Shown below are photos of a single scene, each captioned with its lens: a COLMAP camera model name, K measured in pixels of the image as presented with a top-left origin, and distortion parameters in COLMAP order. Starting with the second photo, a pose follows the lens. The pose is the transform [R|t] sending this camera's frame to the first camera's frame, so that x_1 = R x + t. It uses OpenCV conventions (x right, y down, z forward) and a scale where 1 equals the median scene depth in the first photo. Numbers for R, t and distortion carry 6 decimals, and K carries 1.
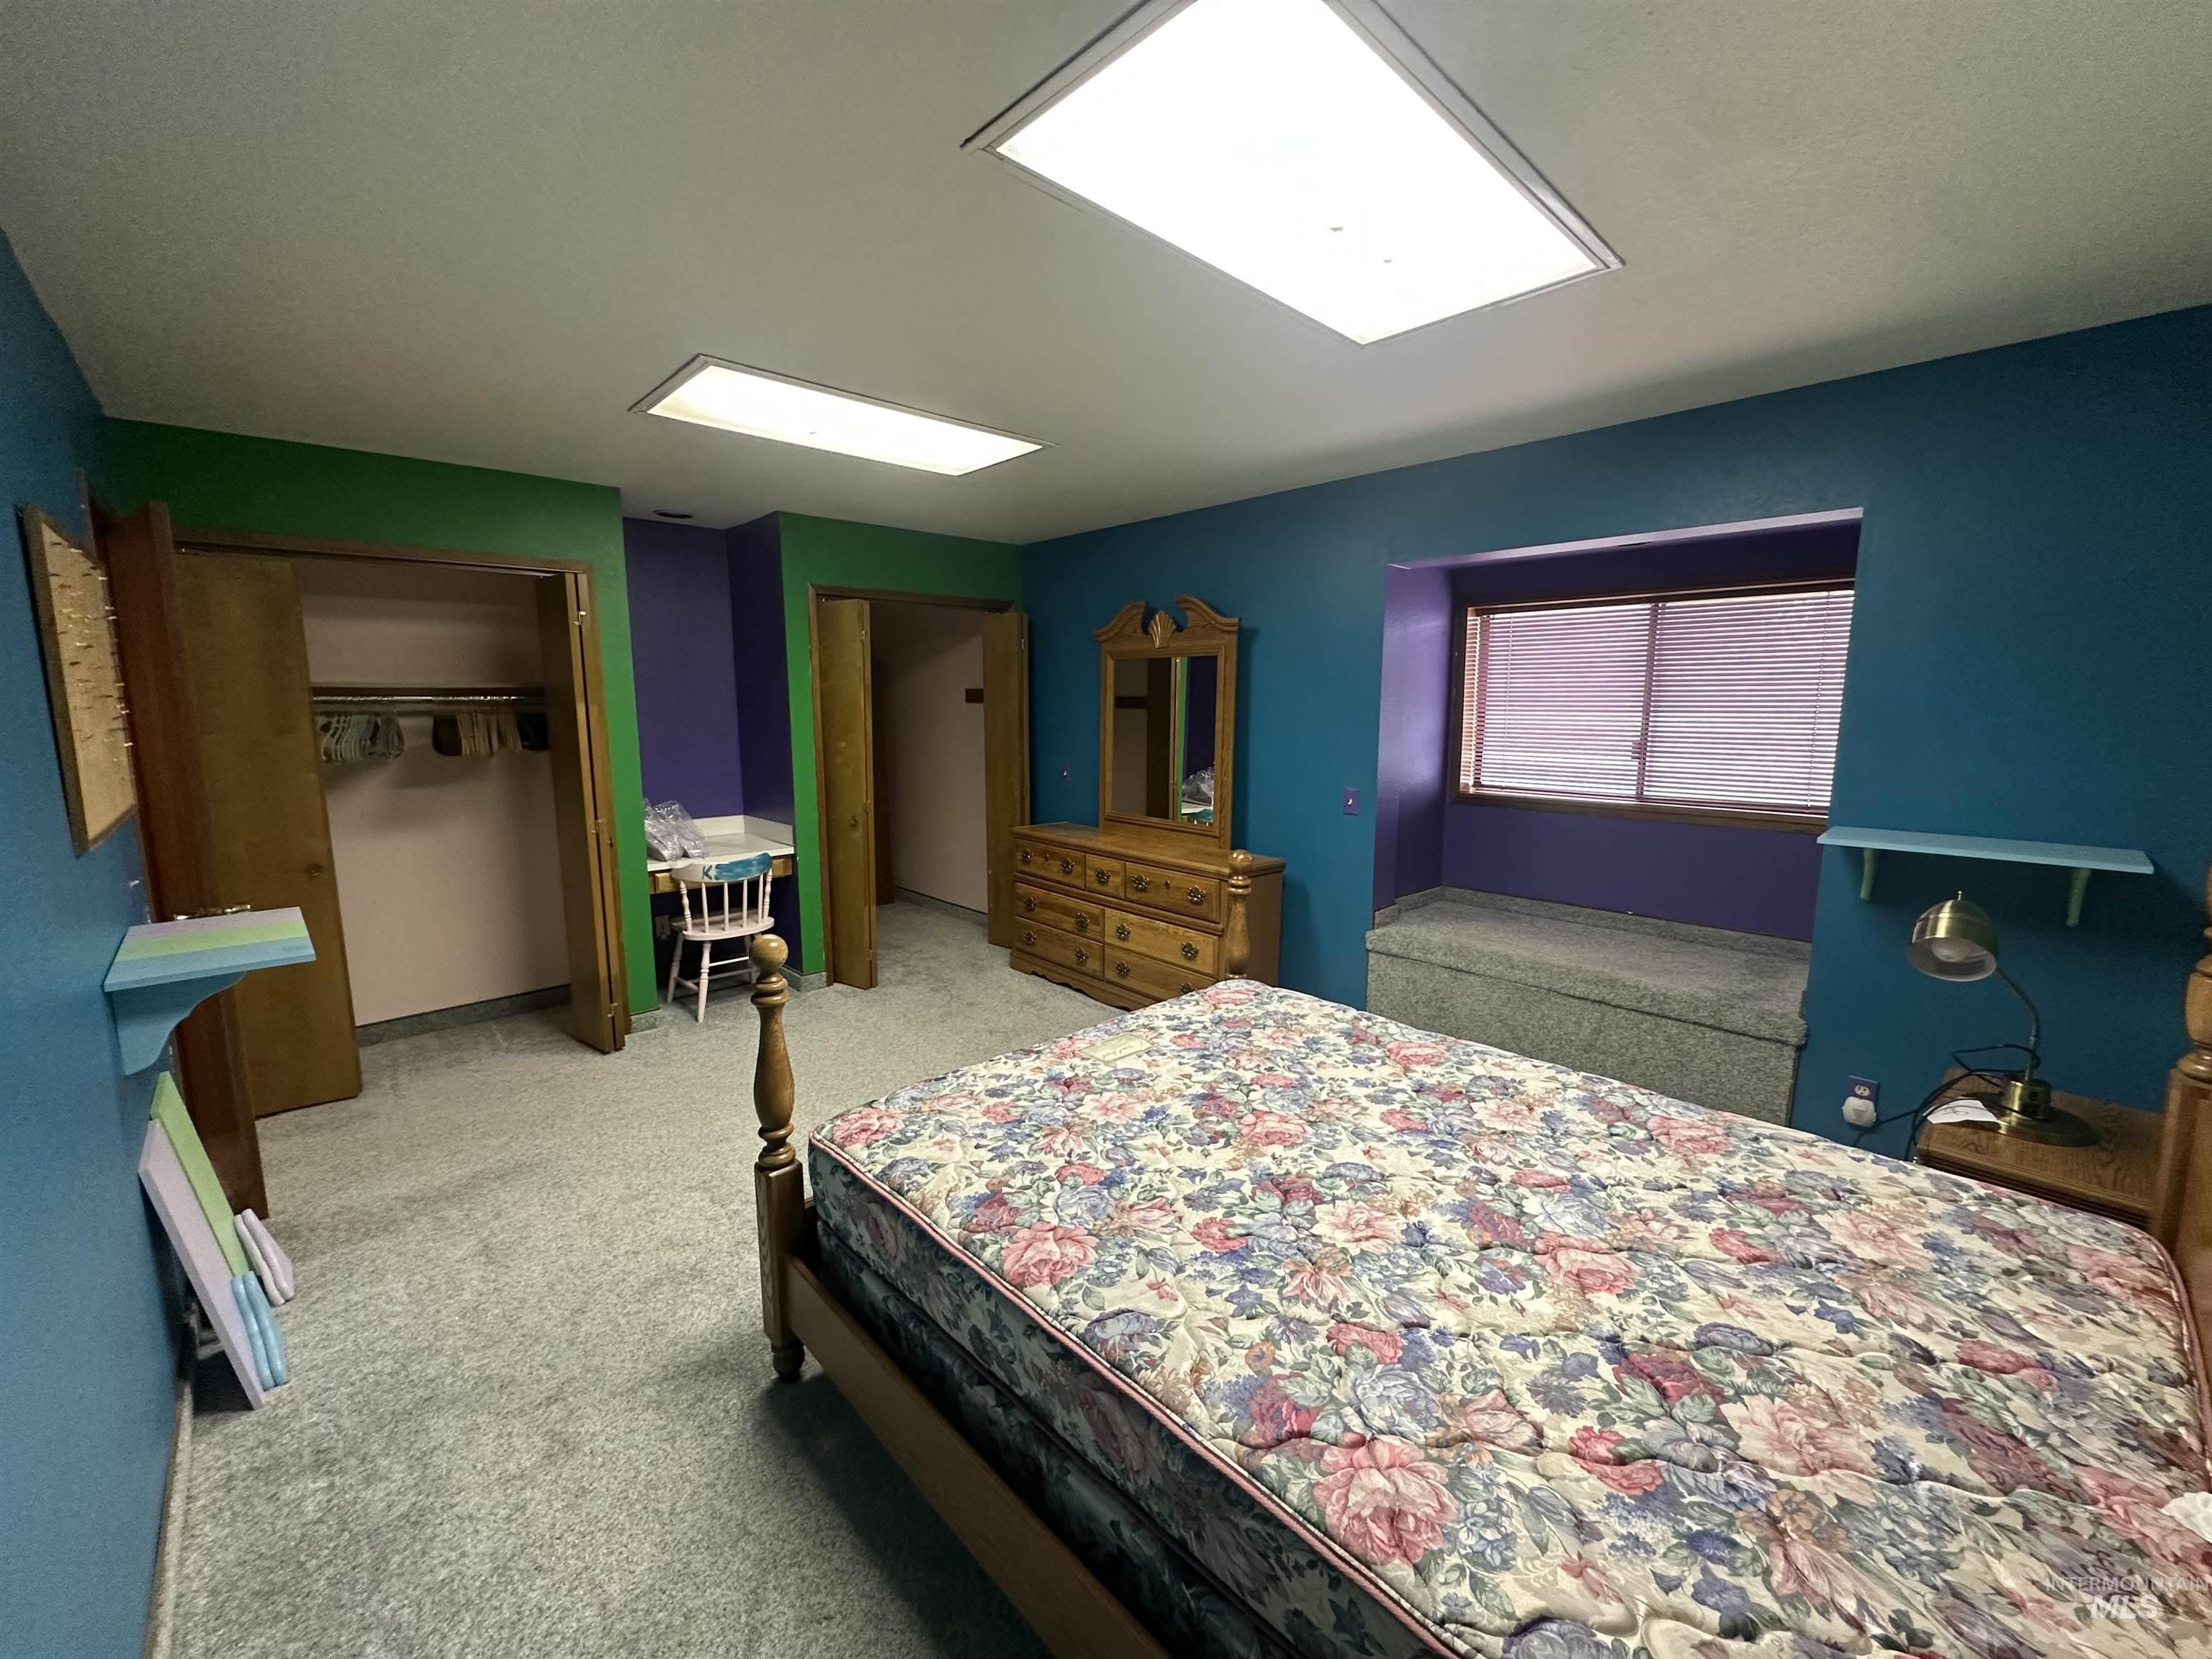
lens RADIAL K [[880.7, 0, 1106.0], [0, 880.7, 829.5], [0, 0, 1]] dist [0.000340, 0.000063]
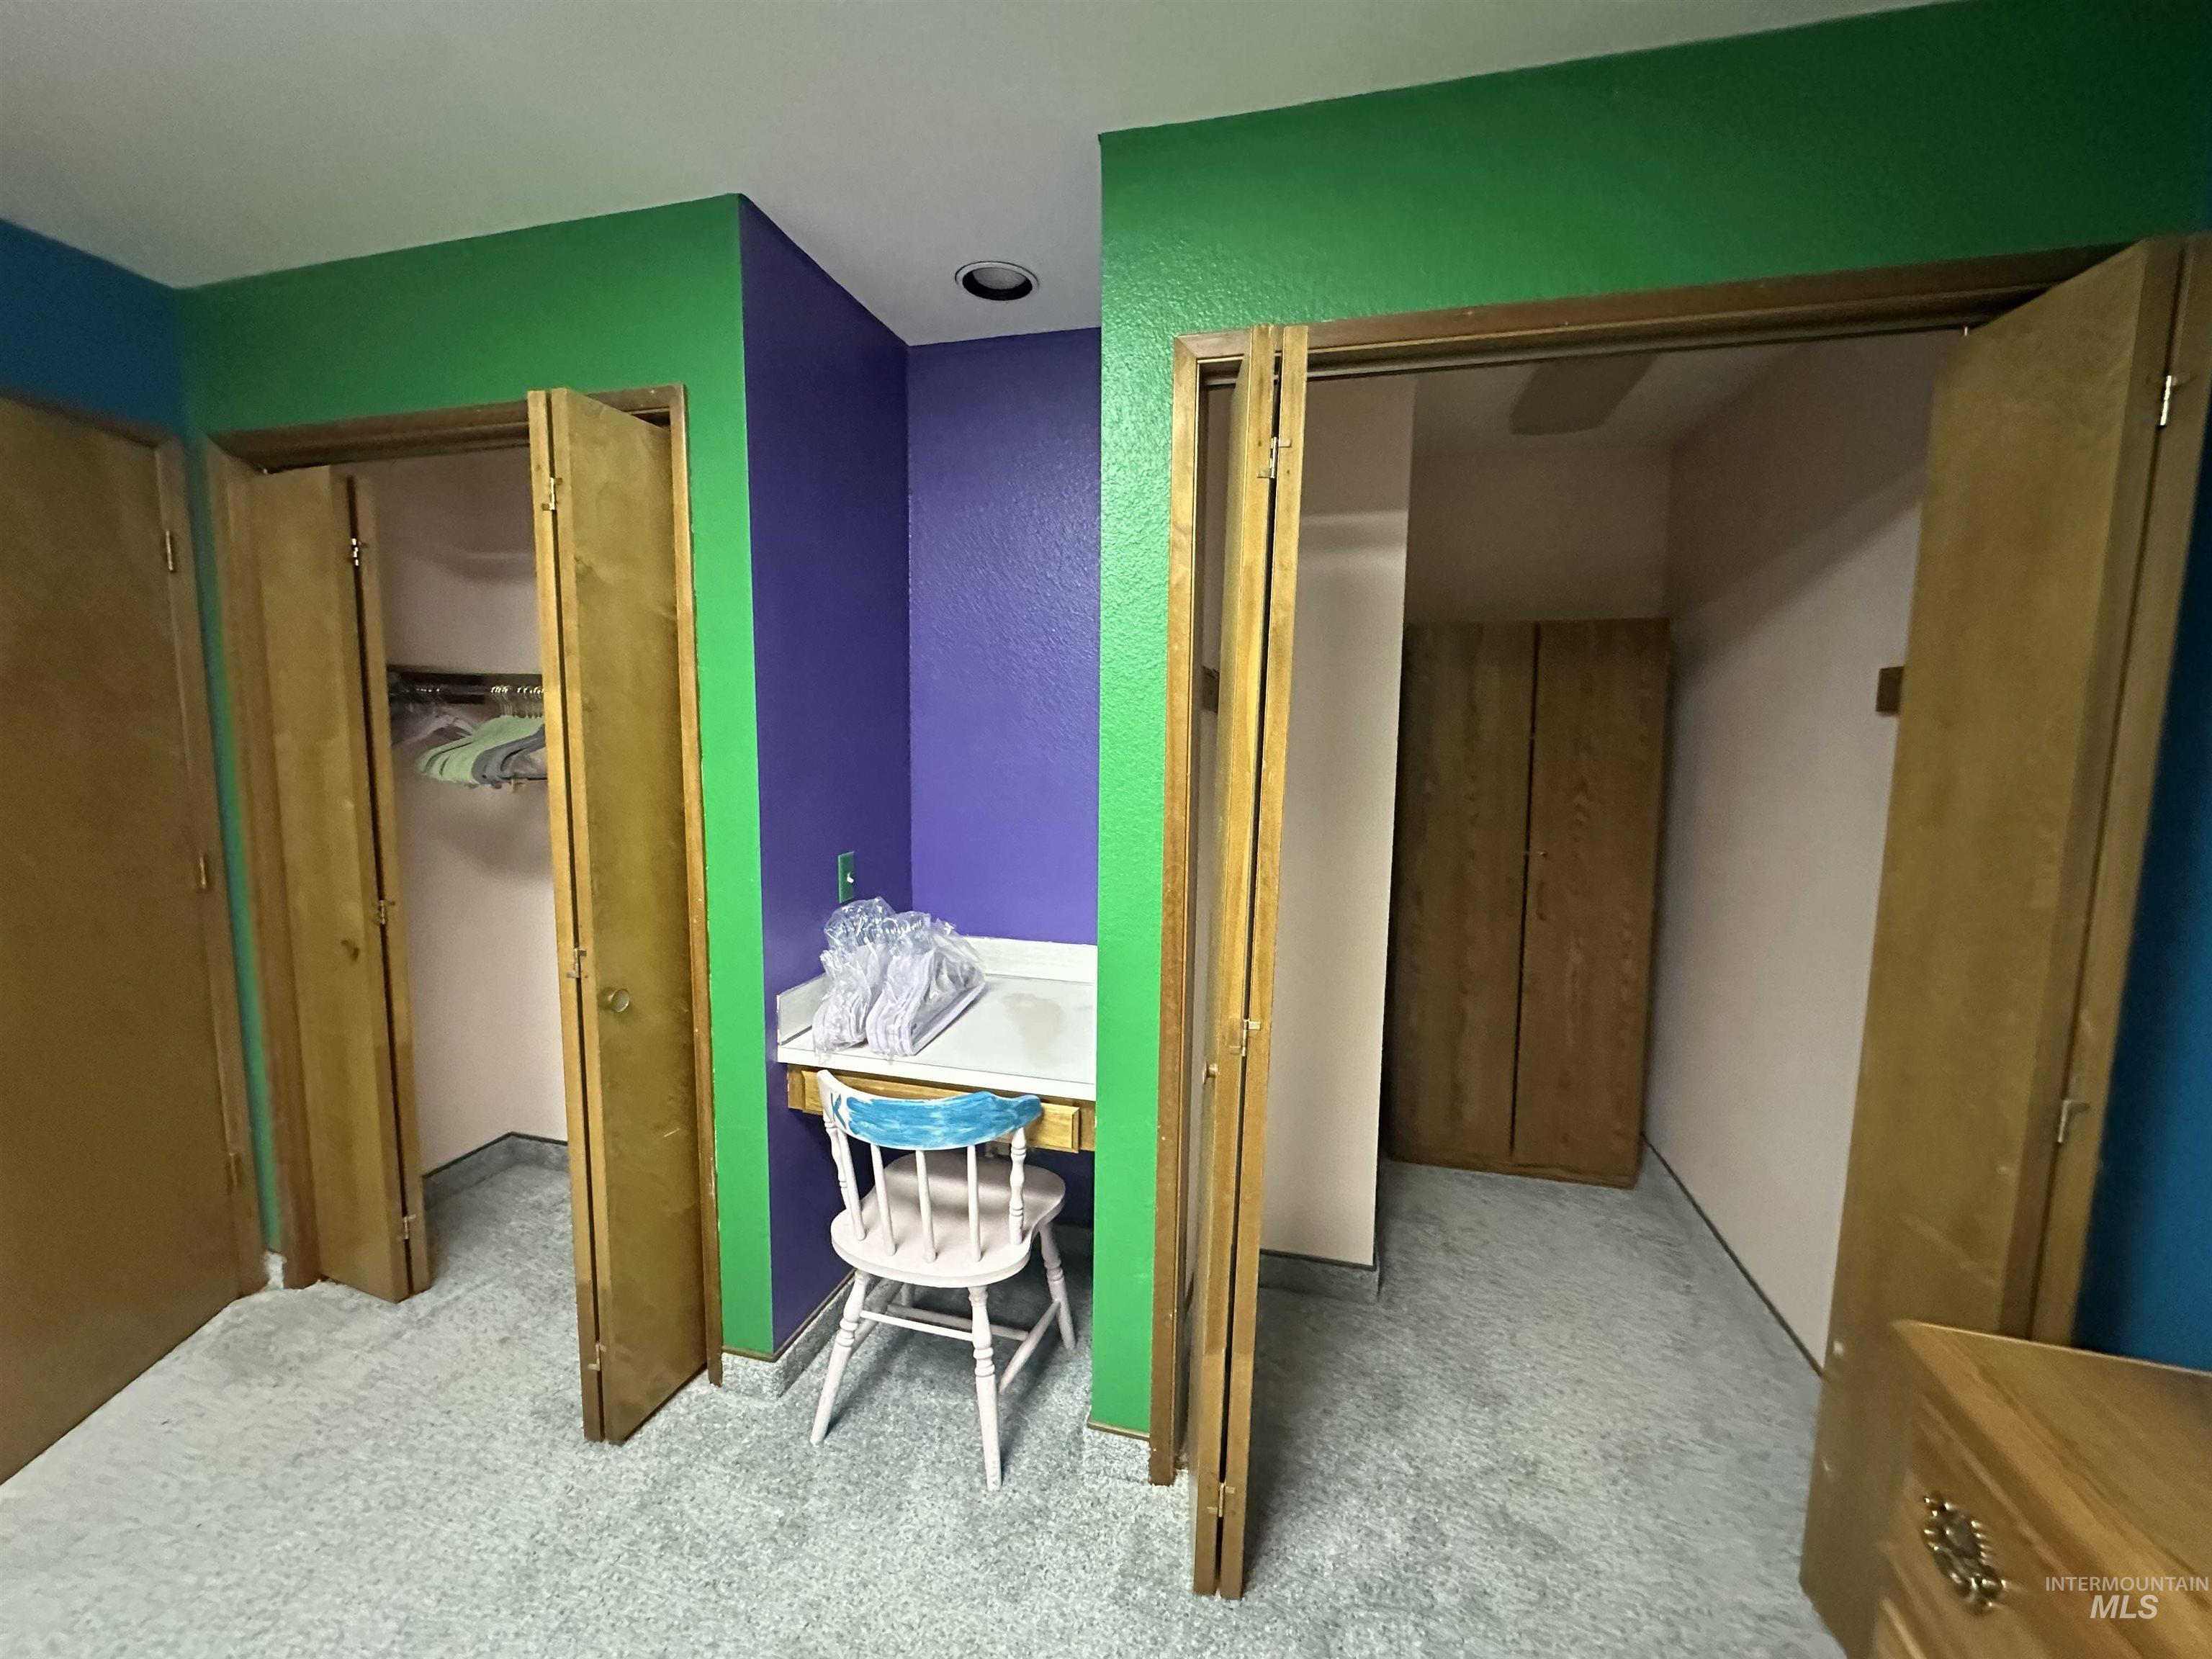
lens RADIAL K [[880.7, 0, 1106.0], [0, 880.7, 829.5], [0, 0, 1]] dist [0.000340, 0.000063]
pose [[0.525454, 0.103007, -0.844563, -0.043549], [-0.137278, 0.989902, 0.035324, -0.093367], [0.839674, 0.097379, 0.534289, 0.720616]]
